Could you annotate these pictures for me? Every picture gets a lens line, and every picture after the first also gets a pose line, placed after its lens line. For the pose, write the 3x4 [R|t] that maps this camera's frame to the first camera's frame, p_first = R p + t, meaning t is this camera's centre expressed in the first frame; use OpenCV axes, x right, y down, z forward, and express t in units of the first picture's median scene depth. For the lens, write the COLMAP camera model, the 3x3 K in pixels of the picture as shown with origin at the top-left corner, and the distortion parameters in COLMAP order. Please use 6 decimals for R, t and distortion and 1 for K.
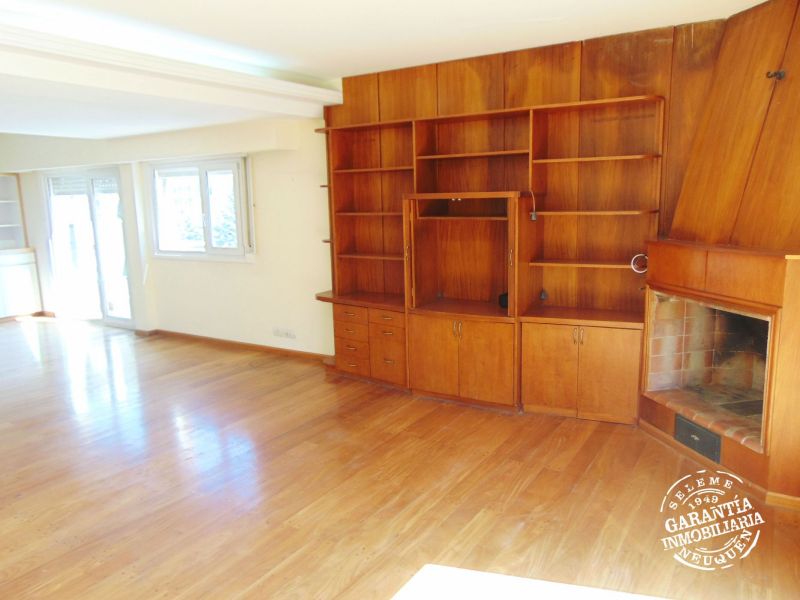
lens RADIAL K [[600.4, 0, 398.3], [0, 600.4, 301.3], [0, 0, 1]] dist [-0.012278, 0.040778]
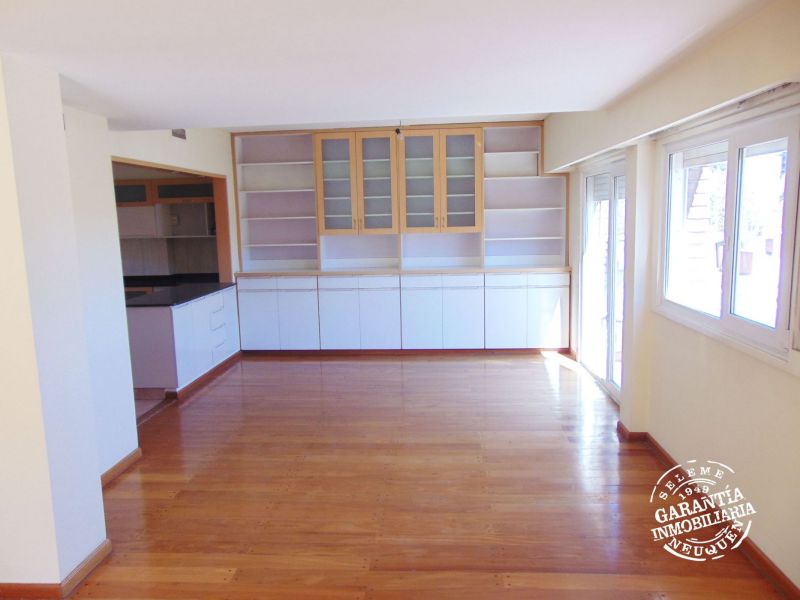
lens RADIAL K [[600.4, 0, 400.3], [0, 600.4, 301.6], [0, 0, 1]] dist [-0.012278, 0.040778]
pose [[0.473462, 0.136991, -0.870096, -0.052397], [-0.131799, 0.987729, 0.083793, -0.161358], [0.870897, 0.075005, 0.485708, 0.851317]]
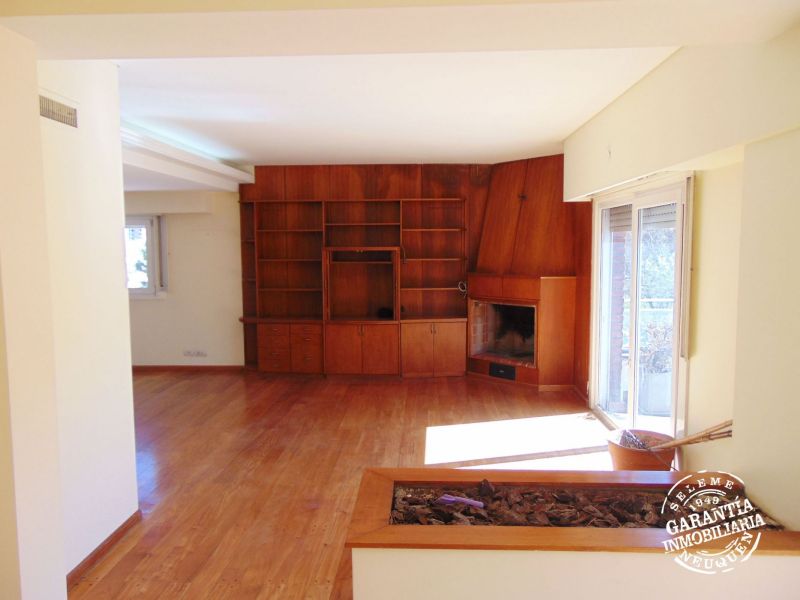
lens RADIAL K [[600.4, 0, 401.4], [0, 600.4, 298.9], [0, 0, 1]] dist [-0.012278, 0.040778]
pose [[0.870706, -0.029542, 0.490915, -0.614648], [0.071464, 0.995199, -0.066864, 0.078527], [-0.486583, 0.093302, 0.868638, -0.471552]]
